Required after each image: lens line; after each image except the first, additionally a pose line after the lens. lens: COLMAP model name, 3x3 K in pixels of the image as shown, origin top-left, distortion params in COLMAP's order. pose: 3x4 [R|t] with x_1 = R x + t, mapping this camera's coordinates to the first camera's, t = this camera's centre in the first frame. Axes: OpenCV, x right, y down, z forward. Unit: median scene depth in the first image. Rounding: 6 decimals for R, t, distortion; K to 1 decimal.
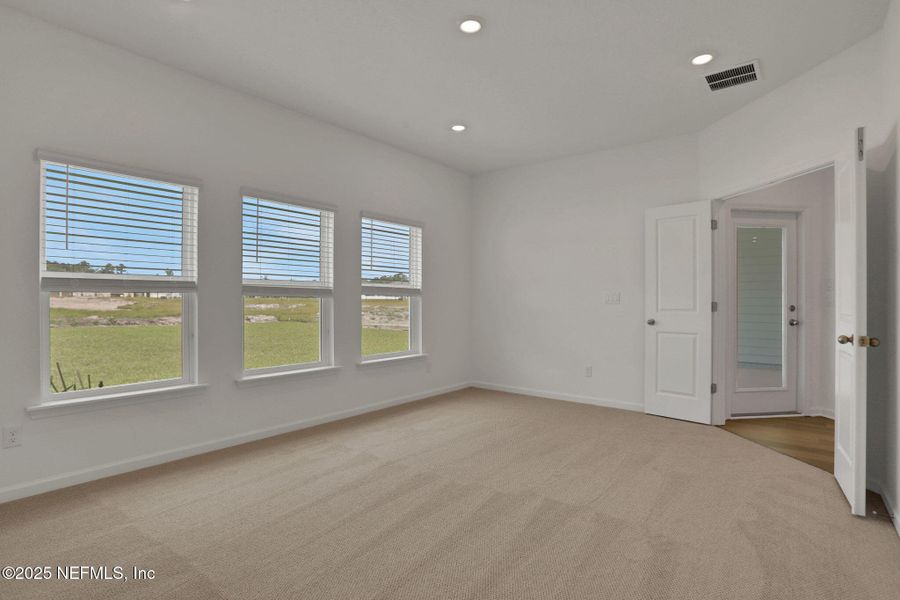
lens RADIAL K [[472.9, 0, 454.4], [0, 472.9, 299.2], [0, 0, 1]] dist [-0.029897, 0.000474]
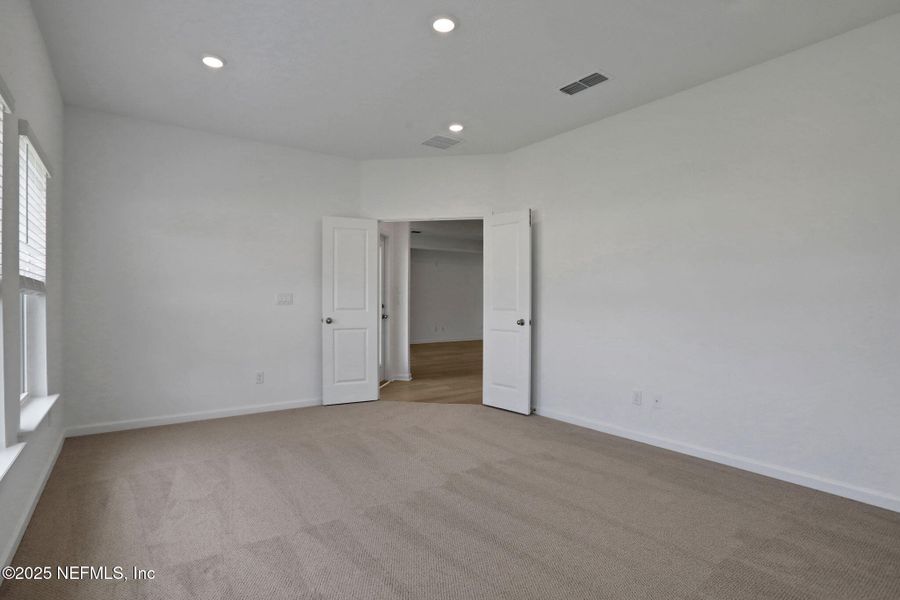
lens RADIAL K [[472.9, 0, 454.4], [0, 472.9, 299.2], [0, 0, 1]] dist [-0.029897, 0.000474]
pose [[0.238201, -0.002907, 0.971212, -0.614464], [-0.003025, 0.999988, 0.003735, -0.006779], [-0.971211, -0.003828, 0.238189, 0.482869]]
